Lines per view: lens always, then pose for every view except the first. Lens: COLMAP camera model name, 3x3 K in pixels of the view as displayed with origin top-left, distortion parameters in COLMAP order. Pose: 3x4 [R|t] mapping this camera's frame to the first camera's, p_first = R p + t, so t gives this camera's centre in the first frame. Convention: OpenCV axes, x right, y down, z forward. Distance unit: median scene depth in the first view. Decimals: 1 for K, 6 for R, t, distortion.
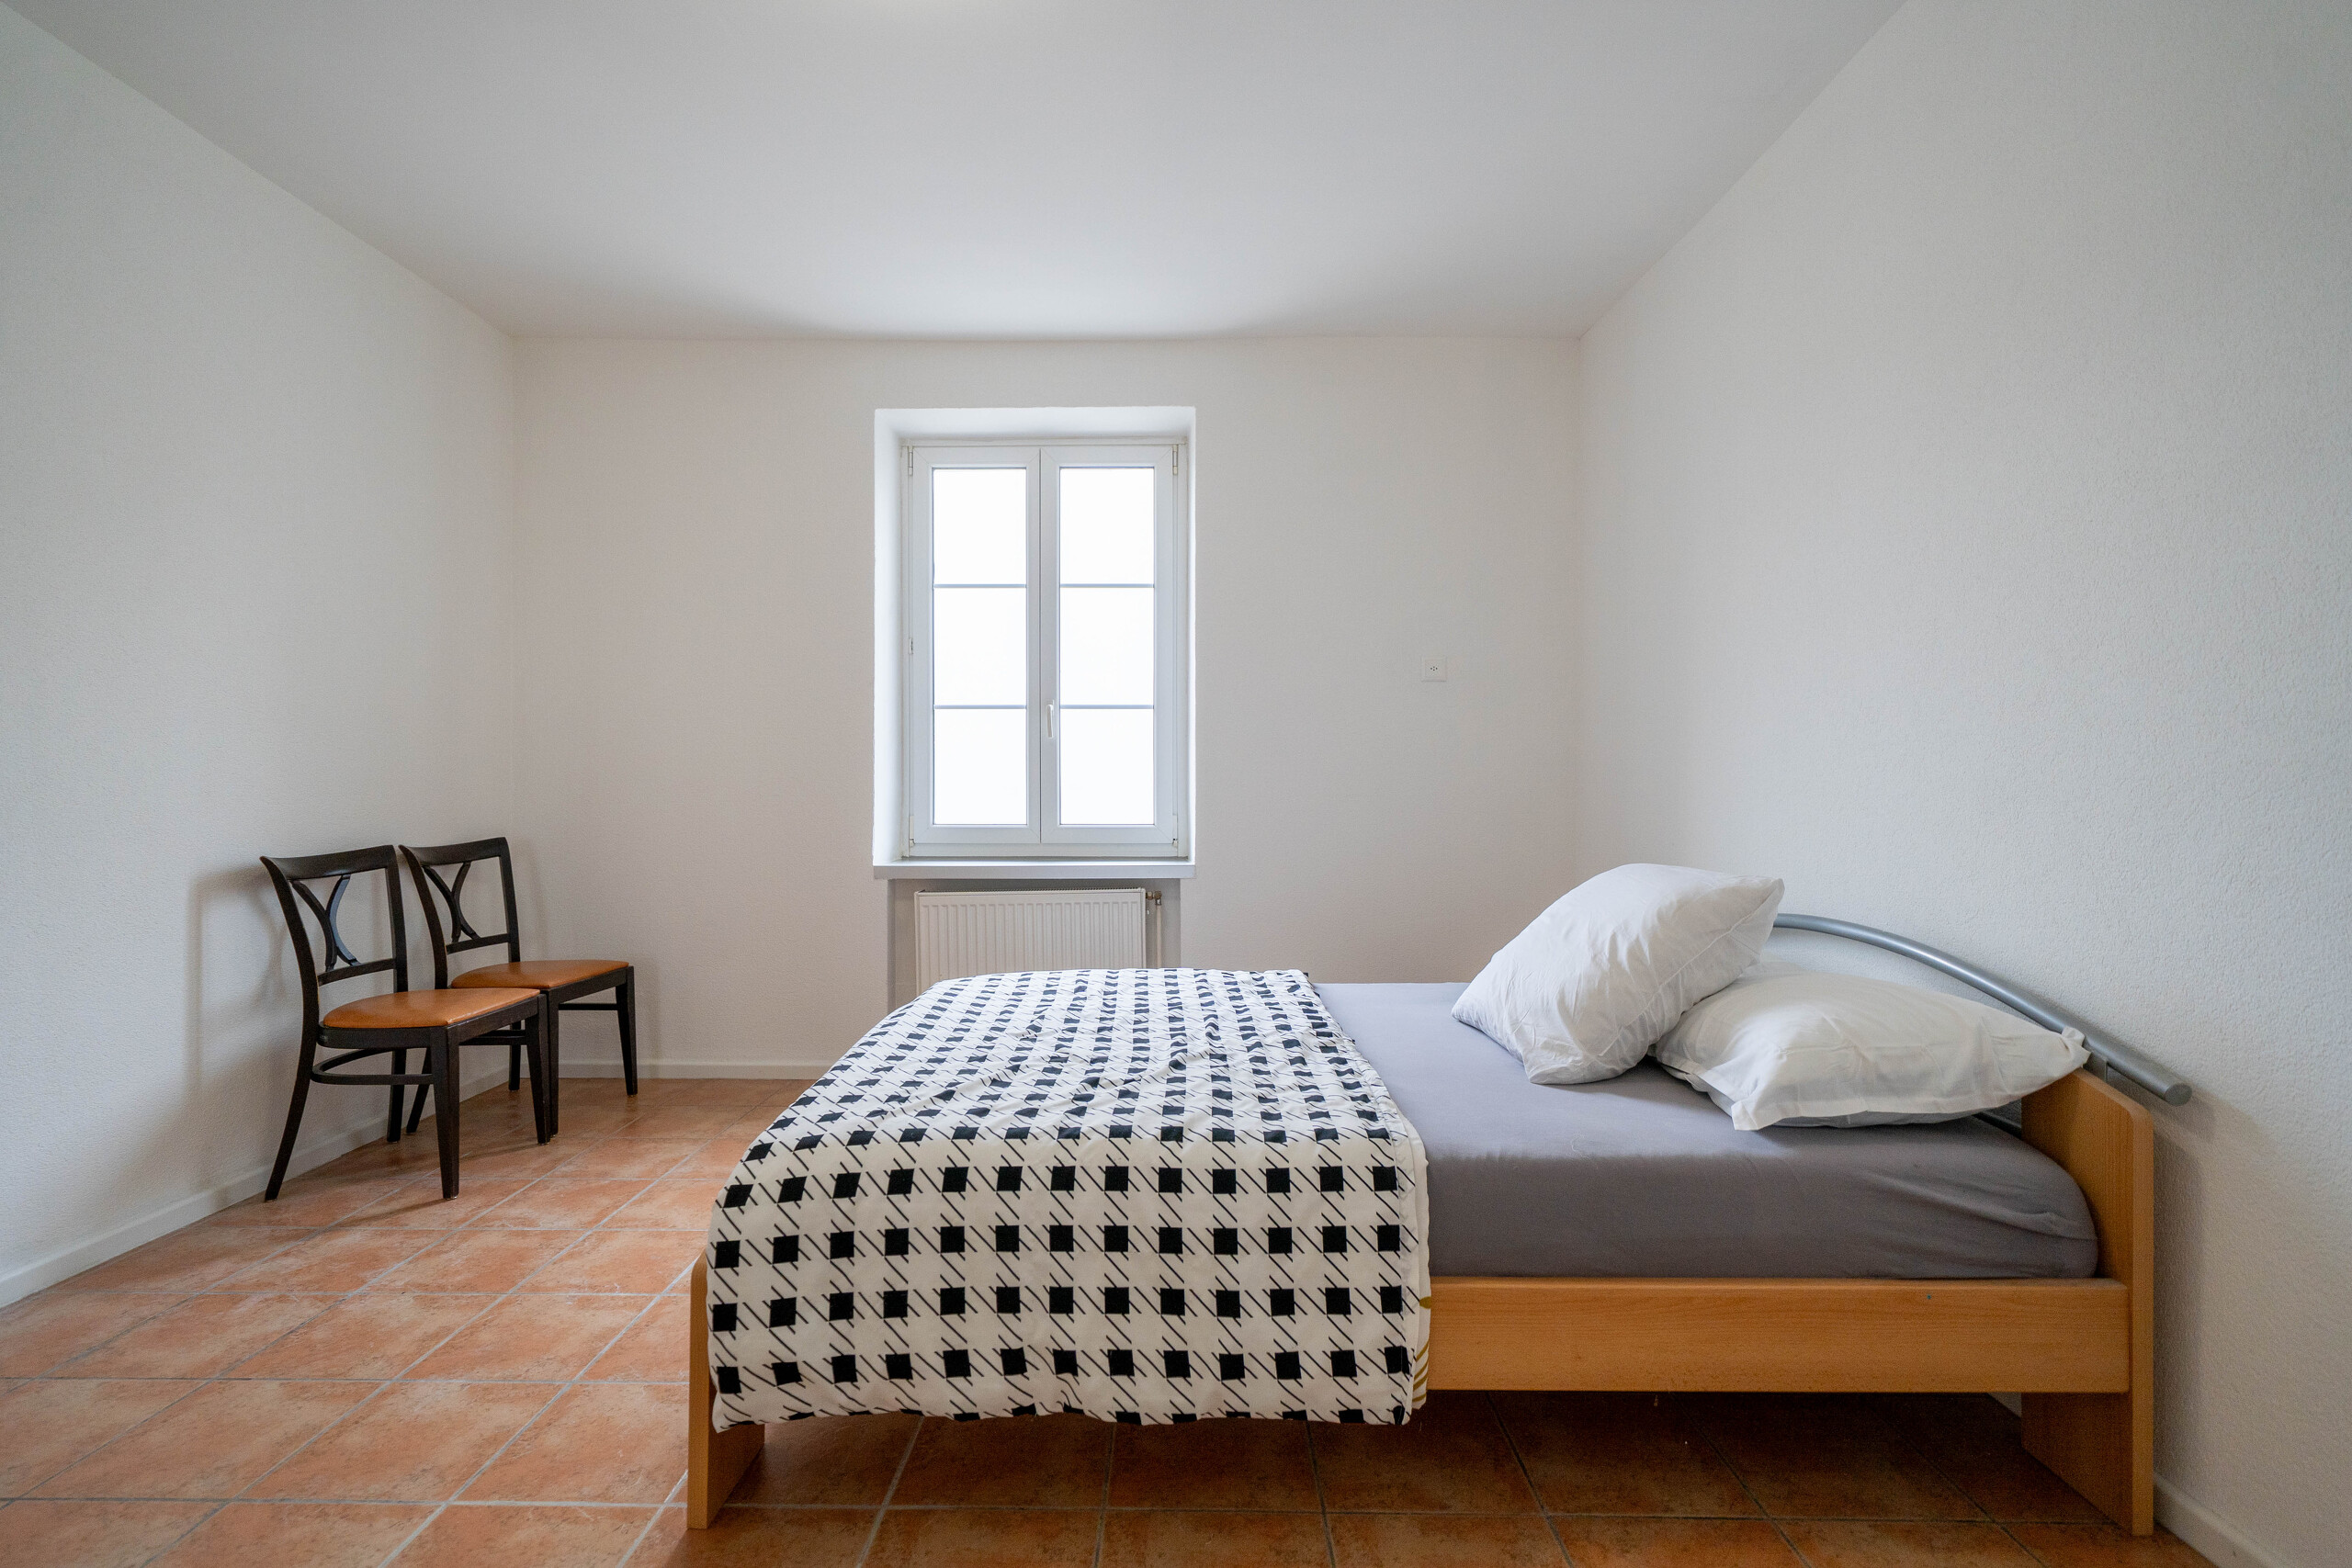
lens RADIAL K [[1069.4, 0, 1167.8], [0, 1069.4, 786.2], [0, 0, 1]] dist [-0.002593, -0.000560]
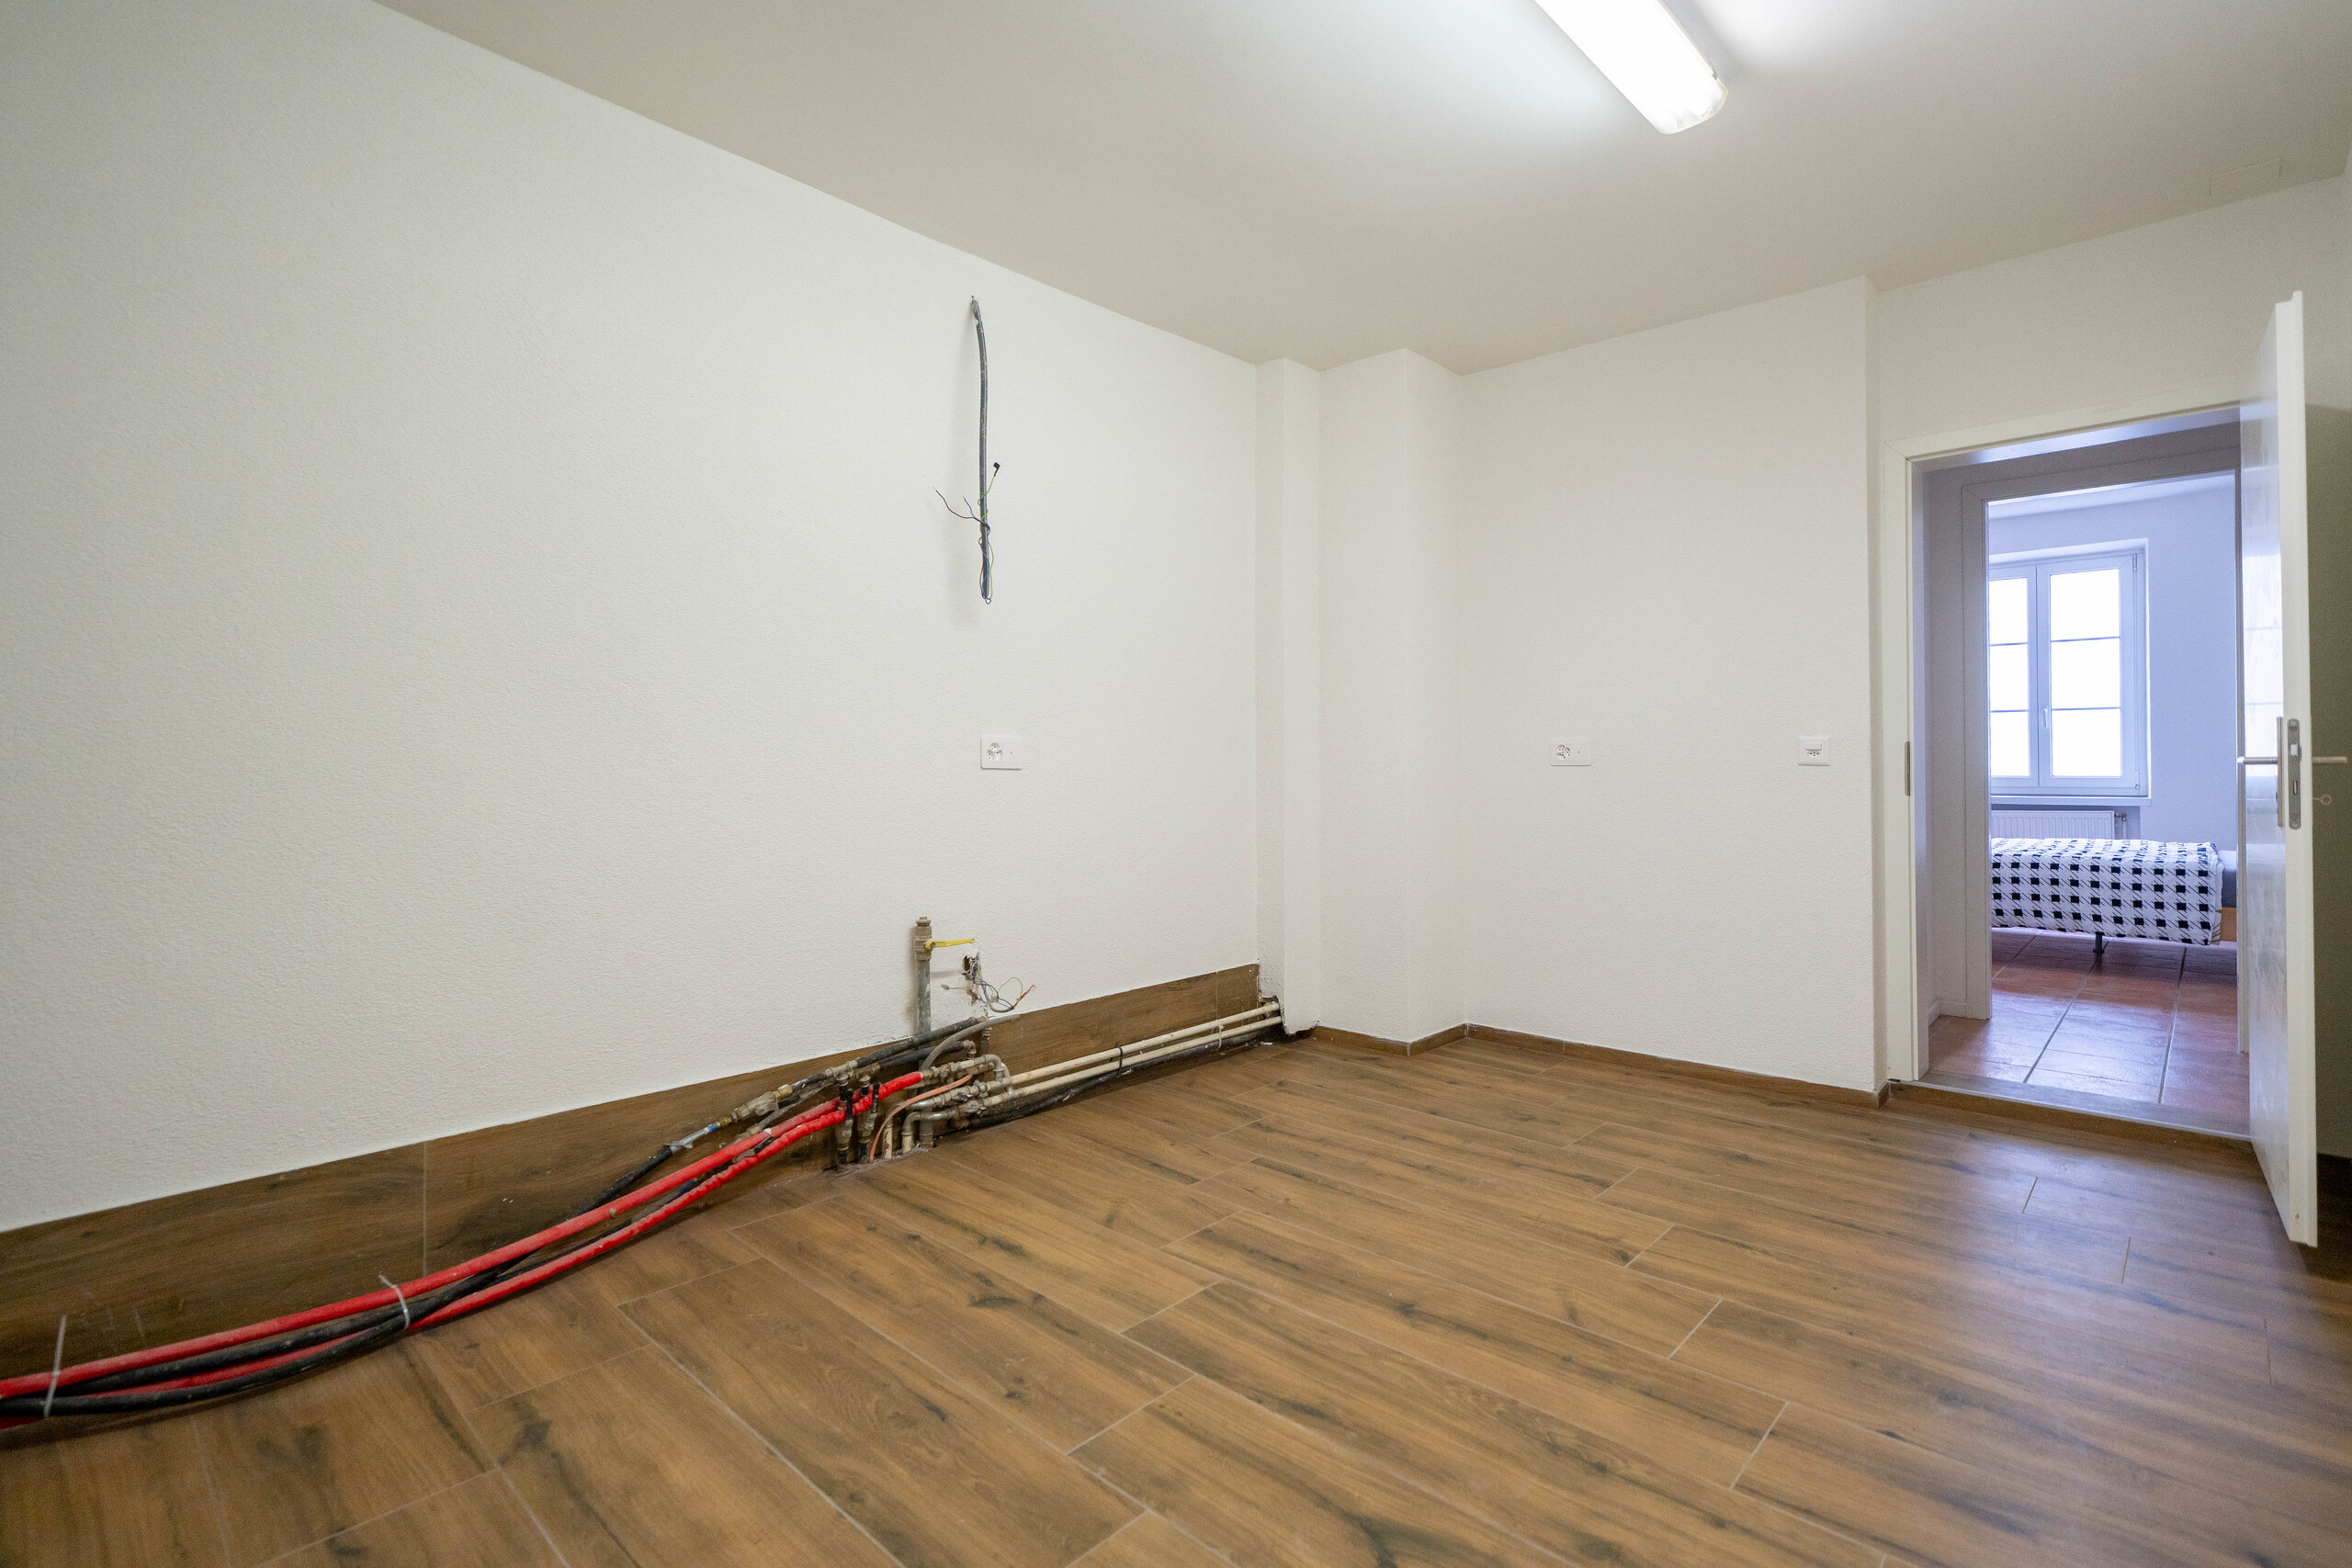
lens RADIAL K [[1088.3, 0, 1244.2], [0, 1088.3, 764.0], [0, 0, 1]] dist [0.000756, 0.000053]
pose [[0.758890, -0.008428, -0.651165, 0.057768], [0.006865, 0.999964, -0.004941, 0.015153], [0.651183, -0.000720, 0.758920, -1.260389]]
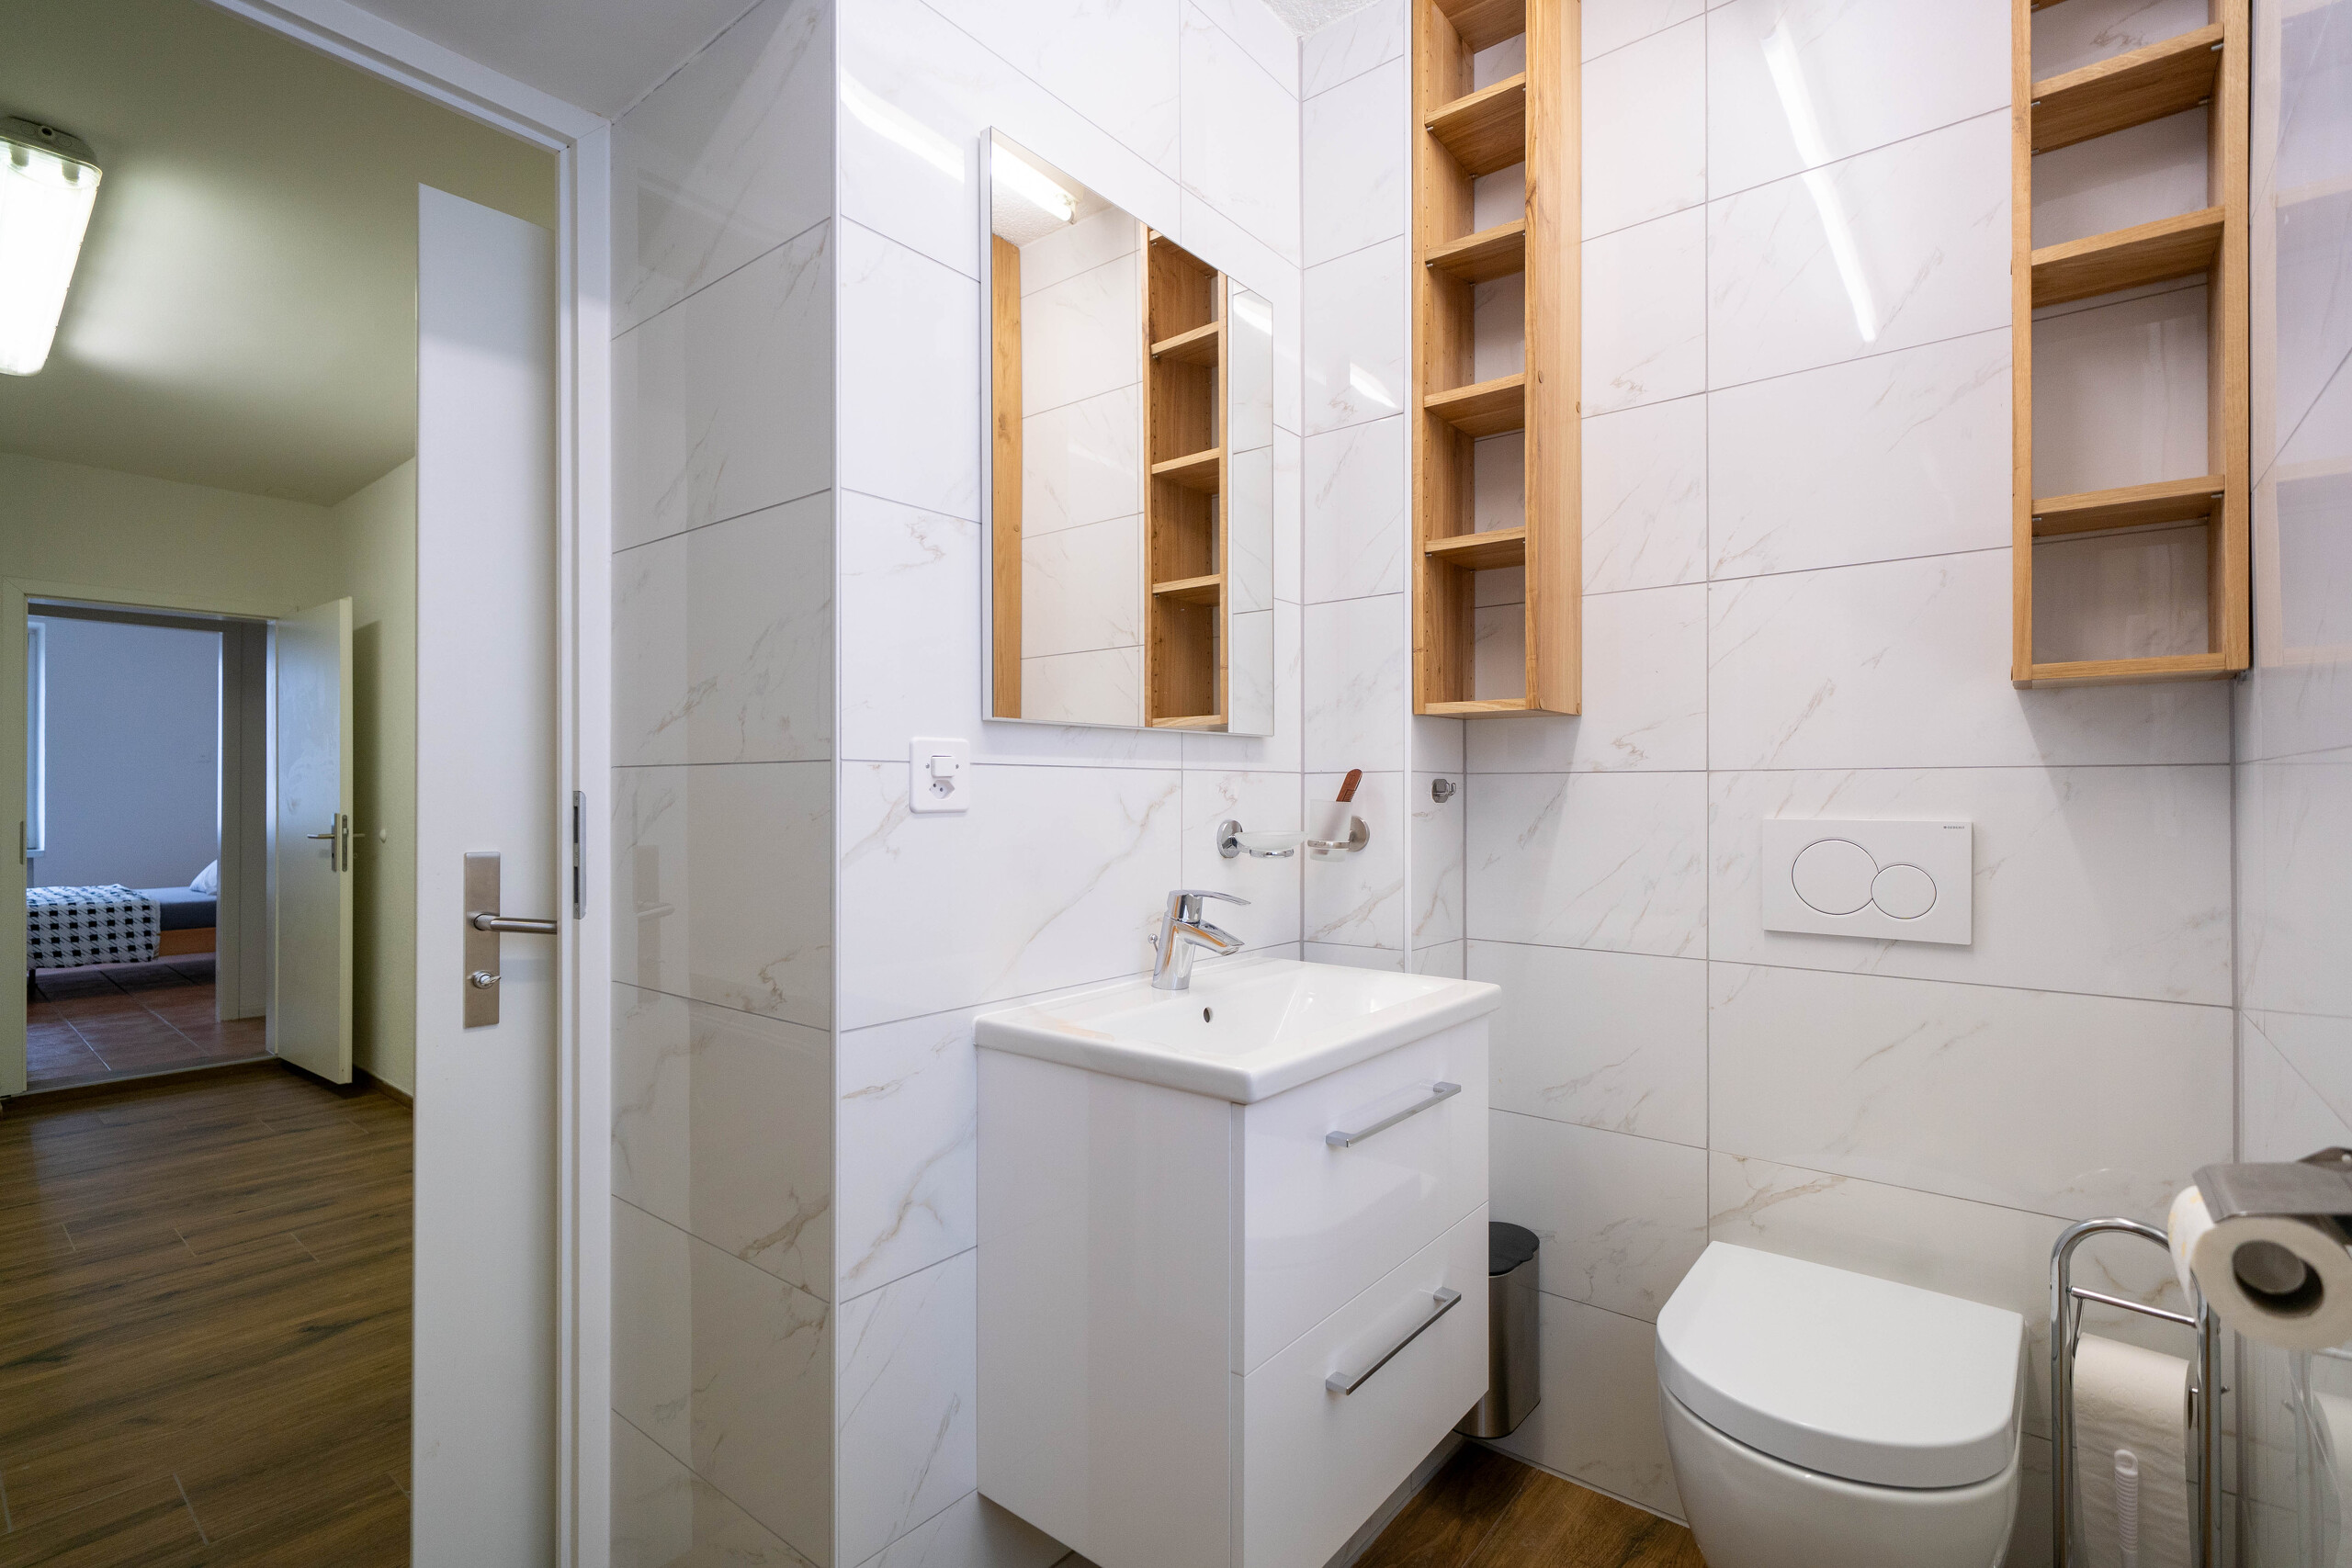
lens RADIAL K [[1069.4, 0, 1167.8], [0, 1069.4, 786.2], [0, 0, 1]] dist [-0.002593, -0.000560]
pose [[0.614581, 0.006666, 0.788826, -0.242686], [0.000049, 0.999964, -0.008489, -0.027846], [-0.788854, 0.005256, 0.614559, -1.805661]]
